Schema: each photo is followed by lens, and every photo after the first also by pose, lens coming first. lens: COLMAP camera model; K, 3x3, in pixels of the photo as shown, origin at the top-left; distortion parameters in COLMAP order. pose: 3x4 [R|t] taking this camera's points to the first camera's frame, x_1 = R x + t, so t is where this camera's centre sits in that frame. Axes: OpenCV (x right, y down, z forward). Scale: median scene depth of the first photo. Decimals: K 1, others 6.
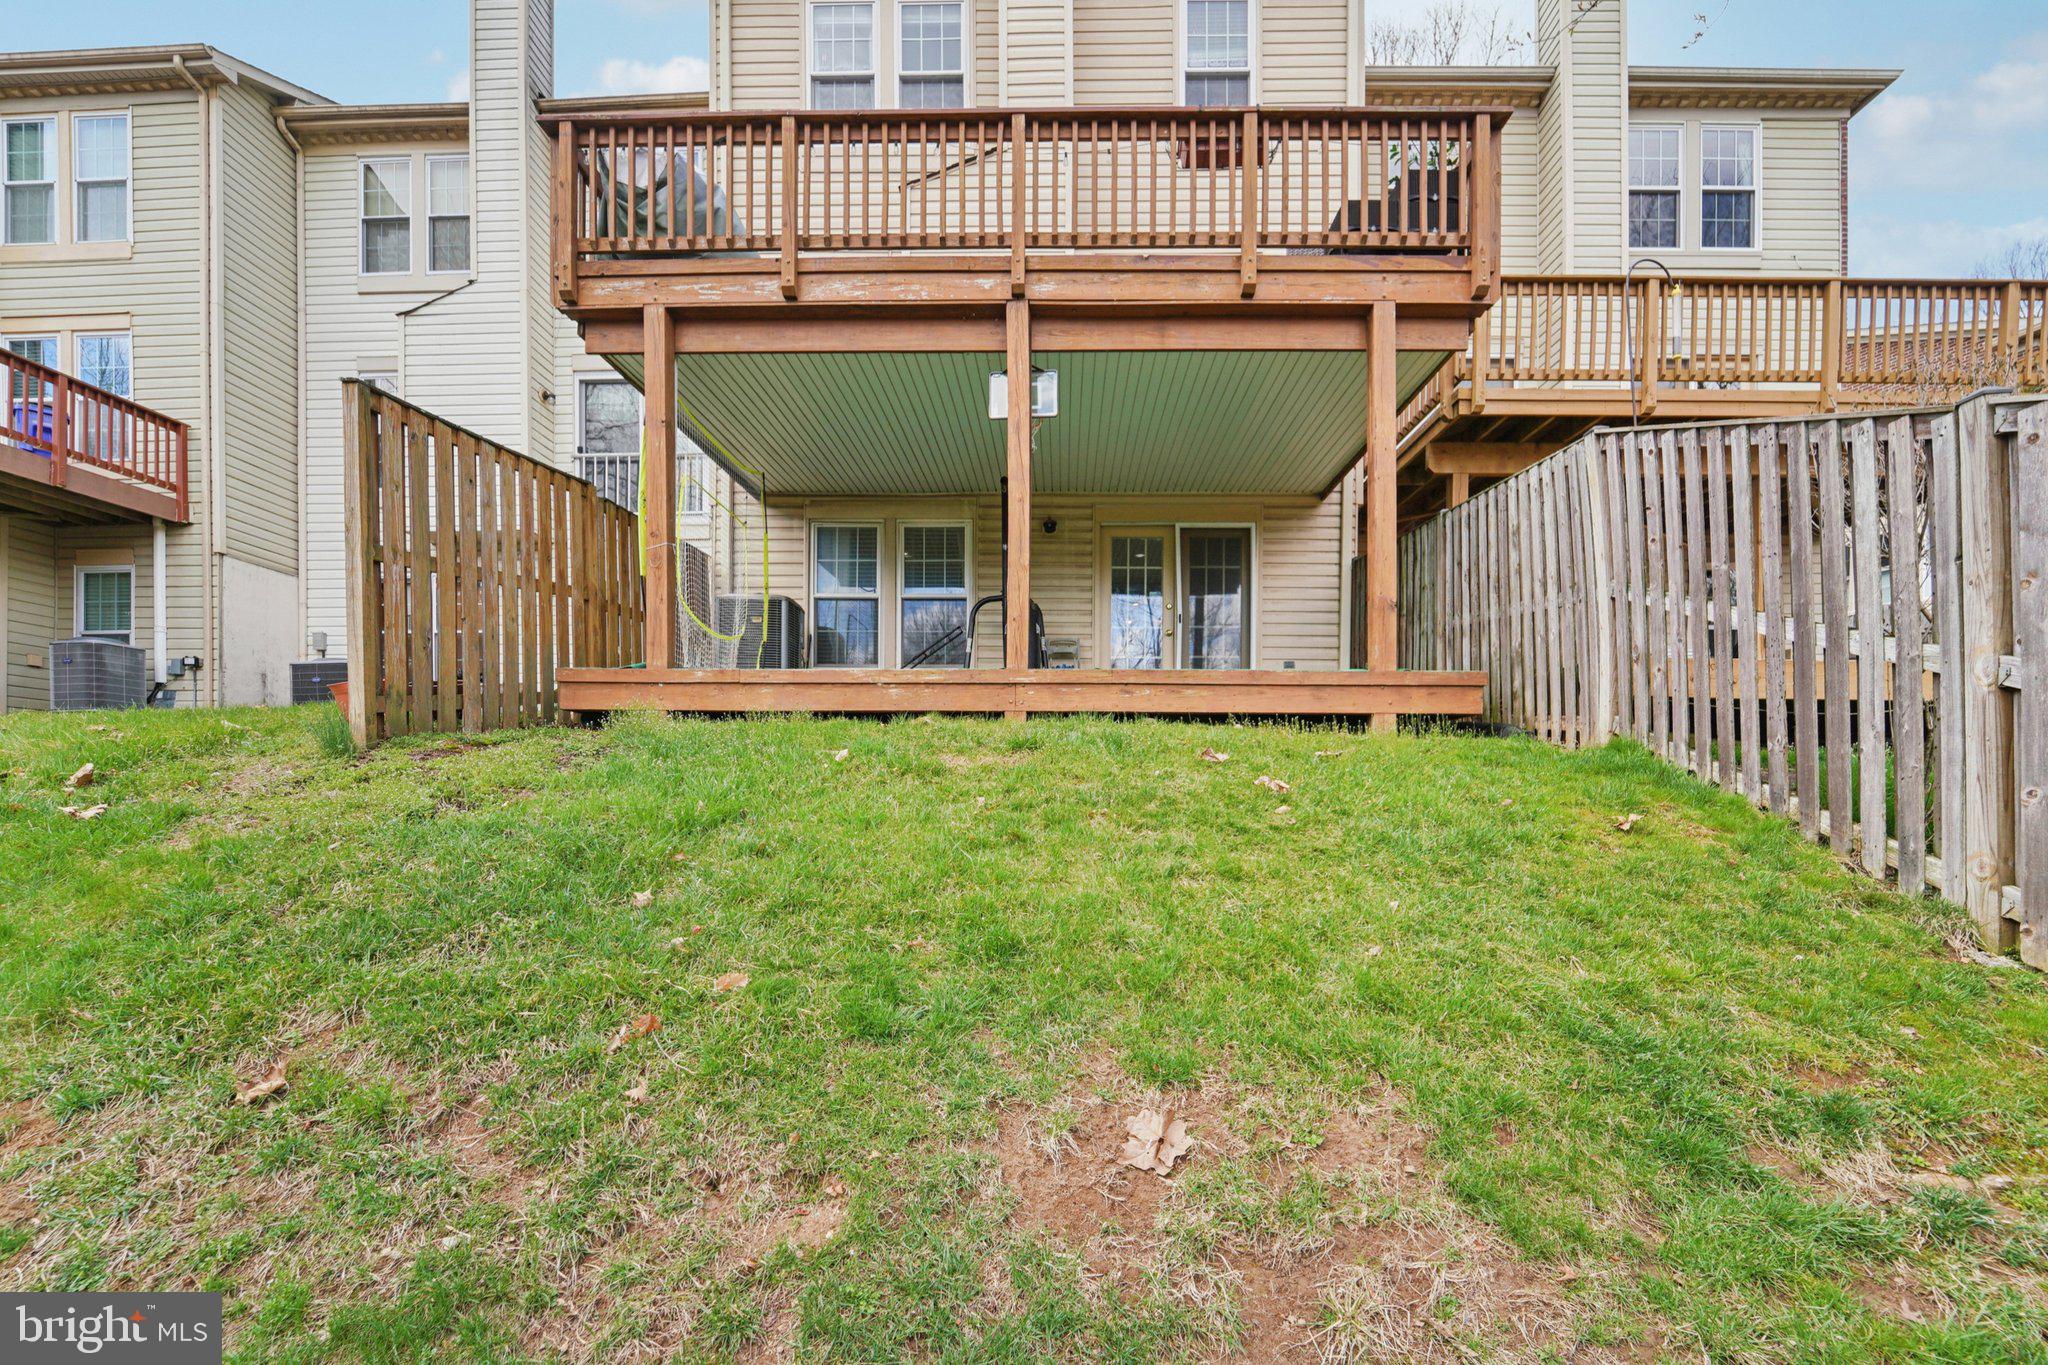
lens RADIAL K [[897.1, 0, 1049.5], [0, 897.1, 825.4], [0, 0, 1]] dist [-0.019251, -0.001170]
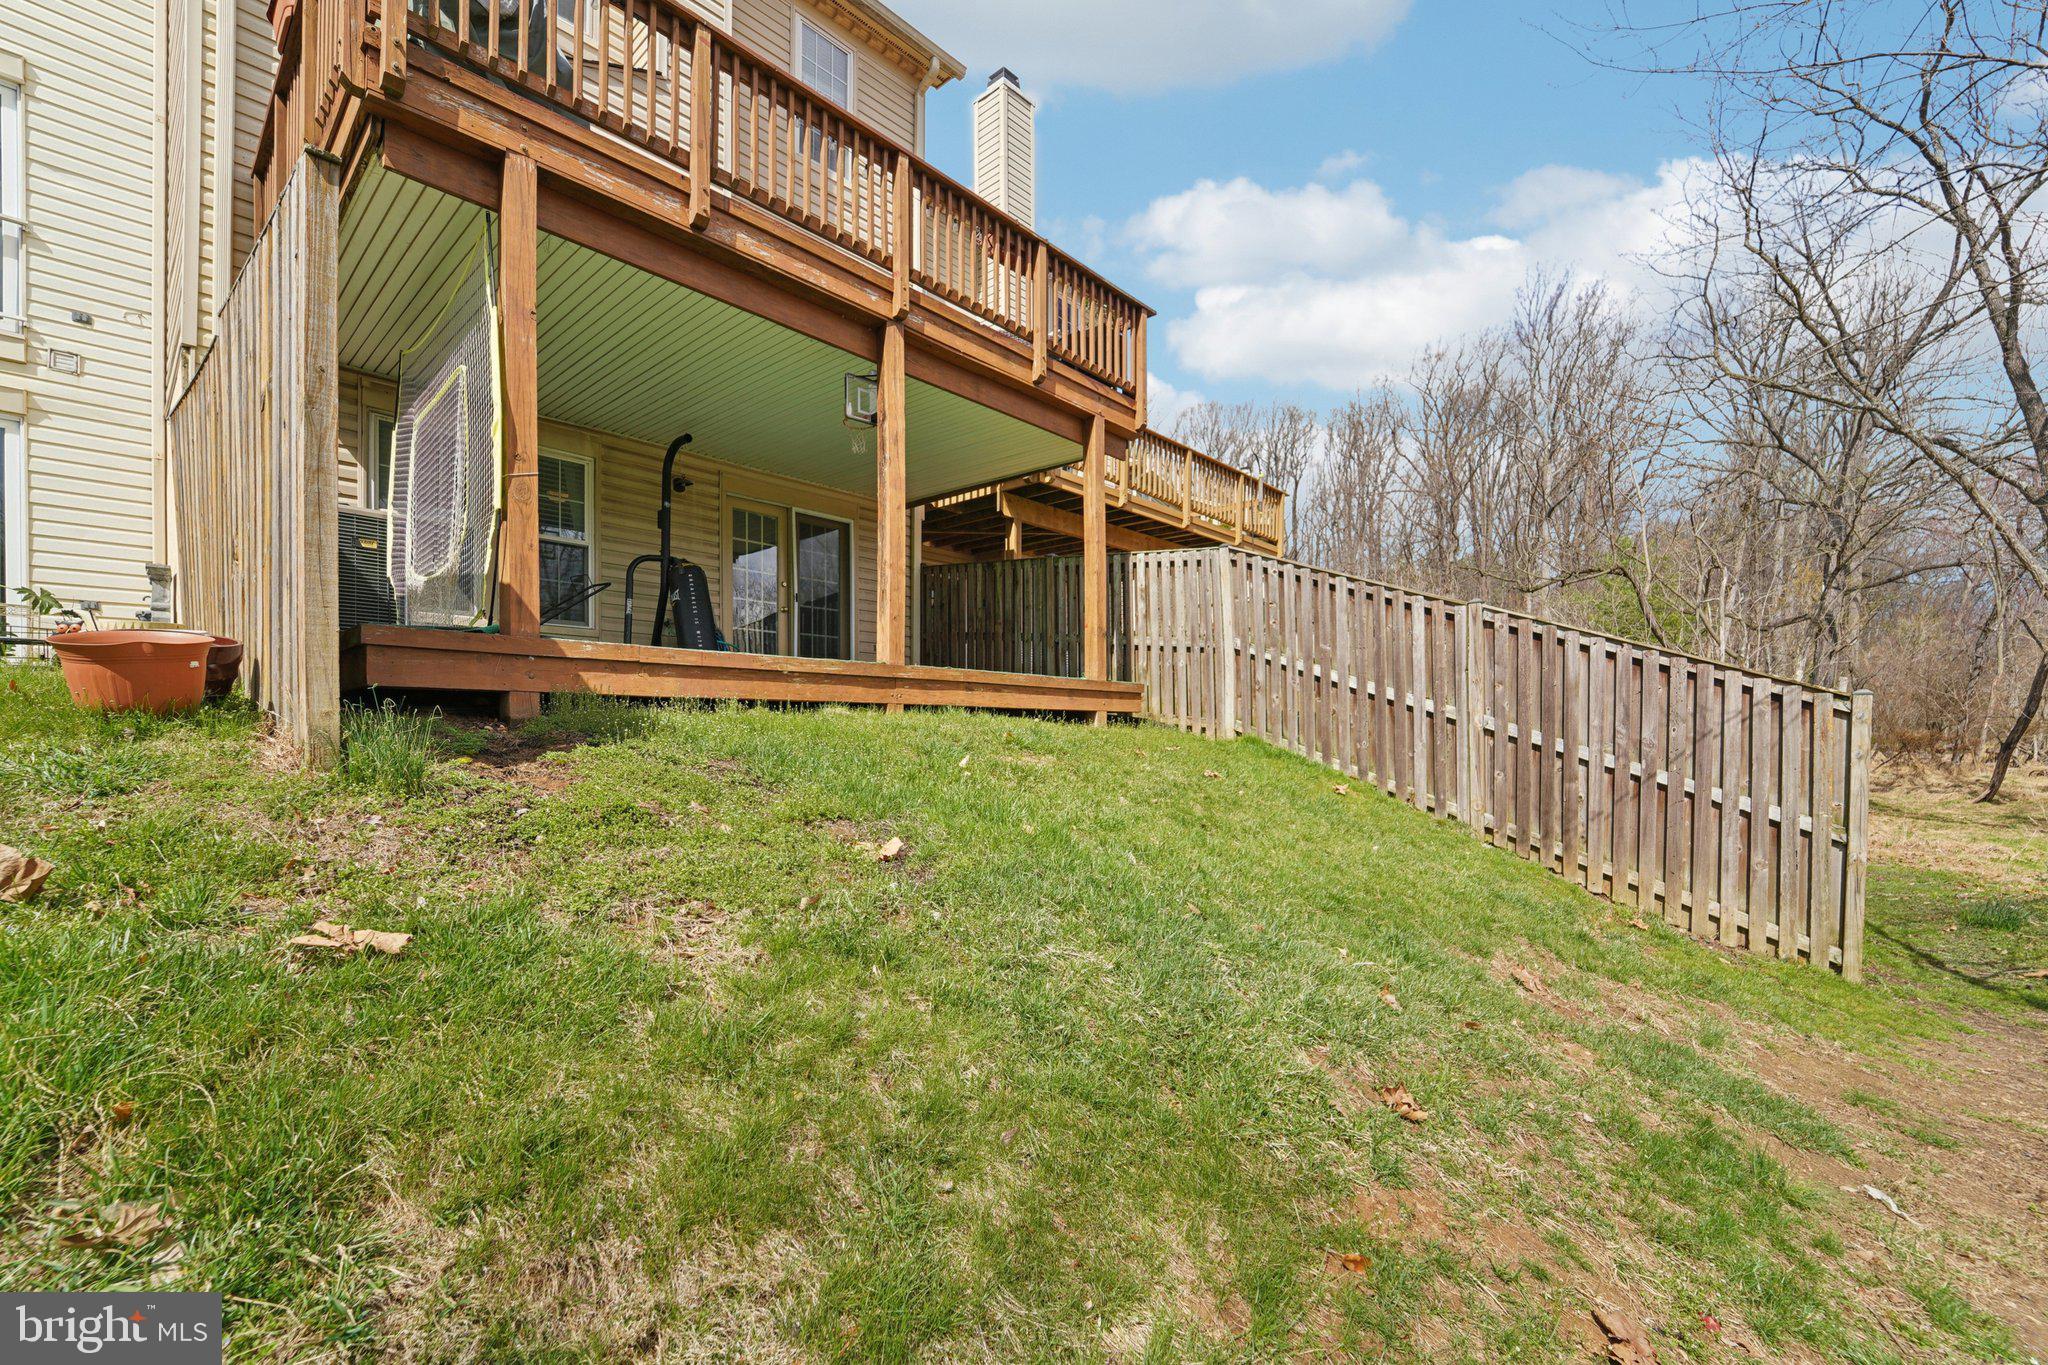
lens RADIAL K [[845.6, 0, 1027.9], [0, 845.6, 731.8], [0, 0, 1]] dist [-0.001059, 0.000000]
pose [[0.646772, -0.005872, 0.762661, -0.730029], [0.027835, 0.999486, -0.015910, -0.074551], [-0.762175, 0.031519, 0.646603, 0.230165]]
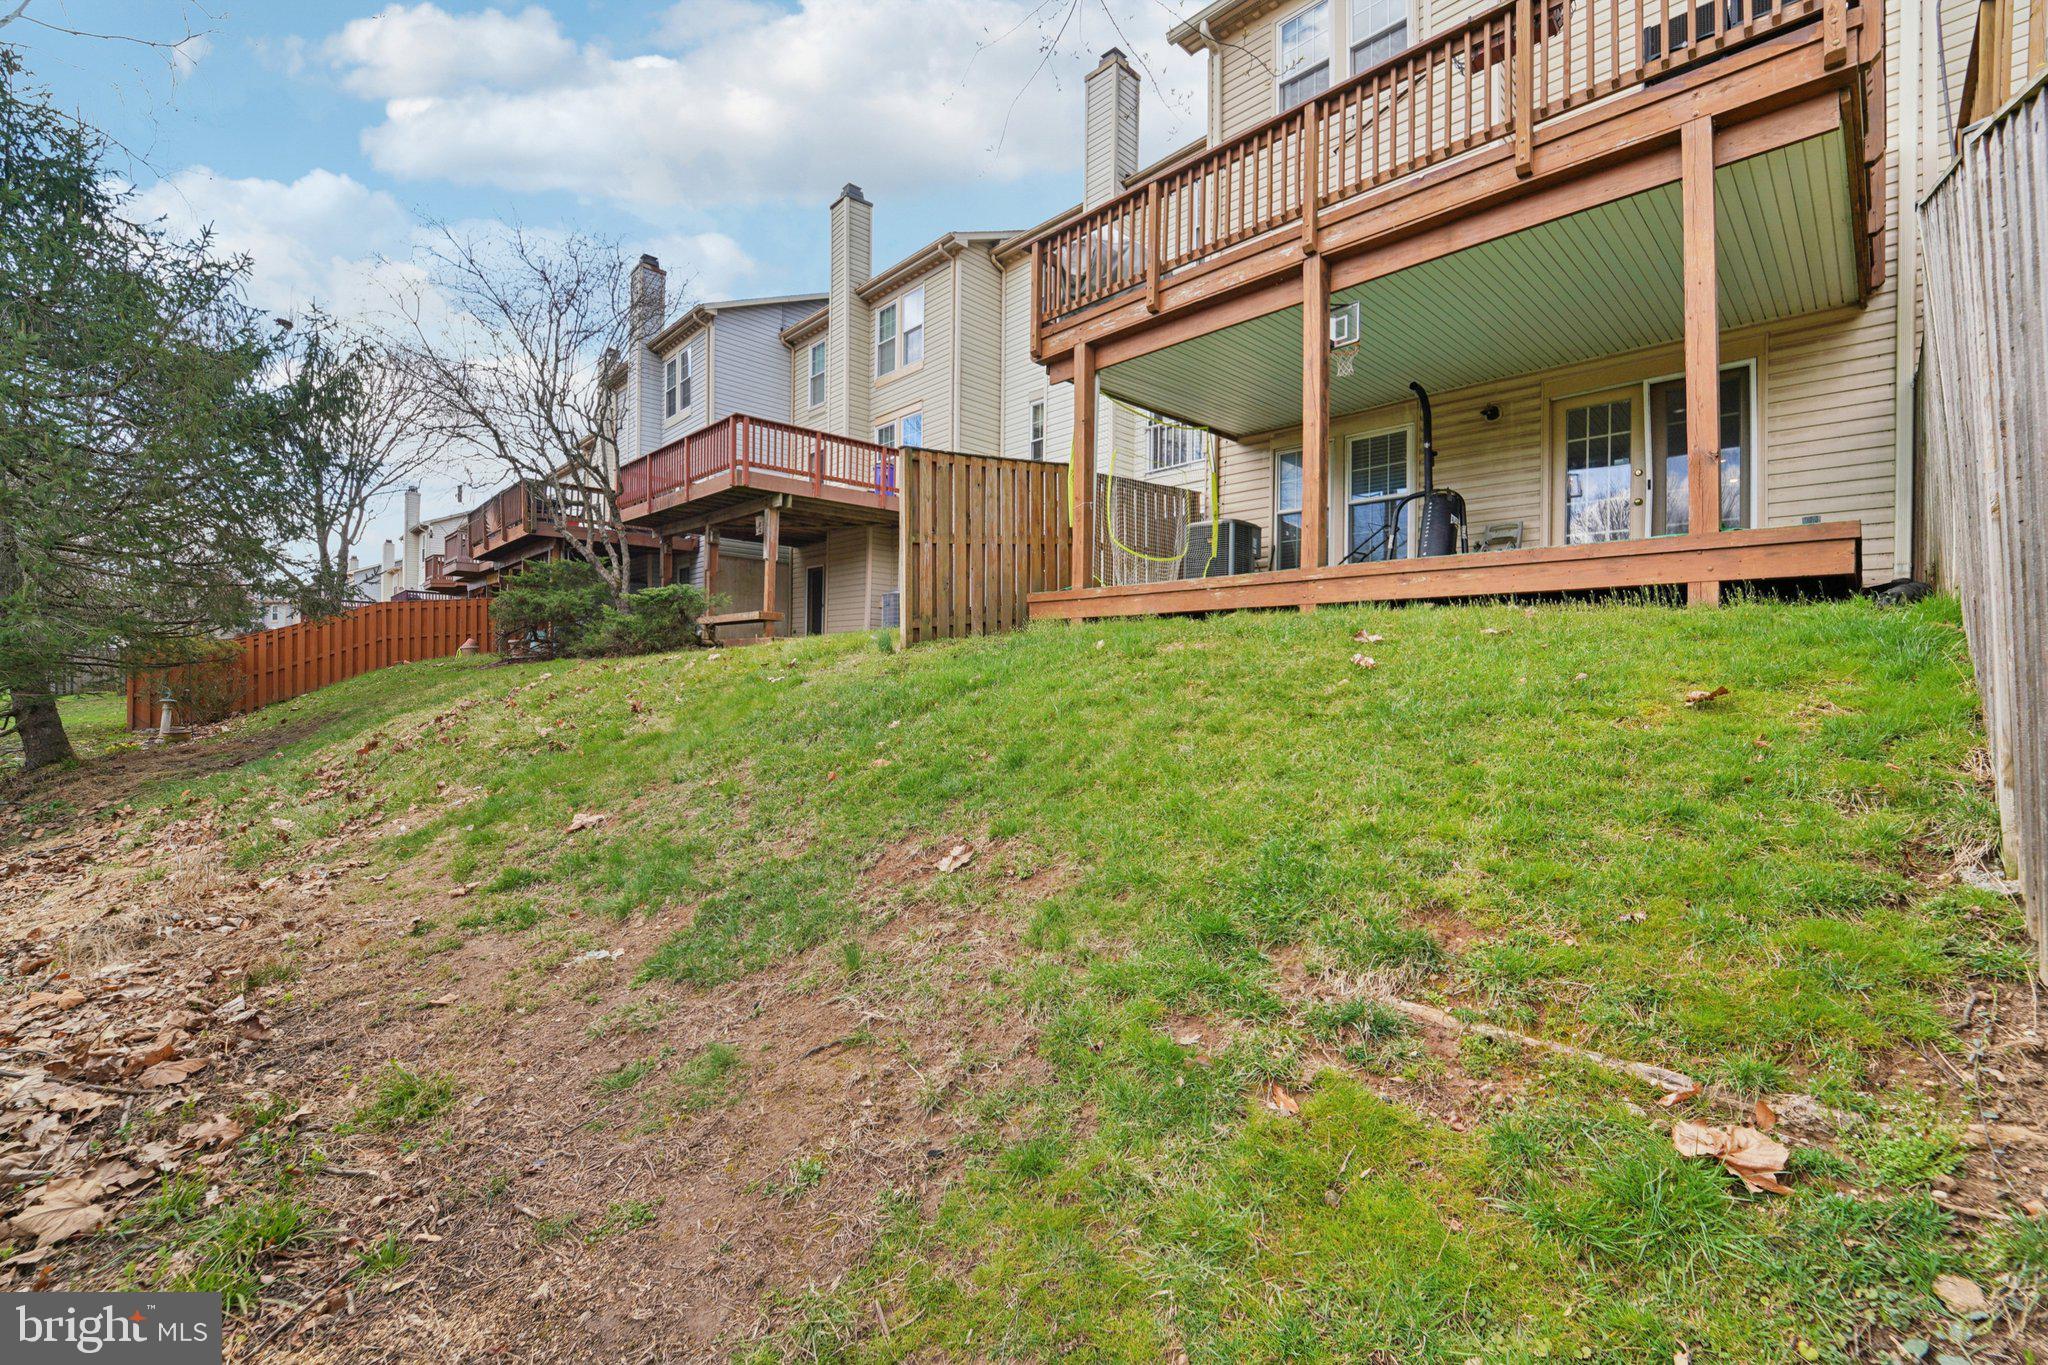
lens RADIAL K [[837.6, 0, 1027.5], [0, 837.6, 690.4], [0, 0, 1]] dist [-0.024112, 0.000139]
pose [[0.712264, 0.011440, -0.701818, 0.463871], [-0.033315, 0.999291, -0.017522, 0.015845], [0.701120, 0.035862, 0.712140, -0.025683]]
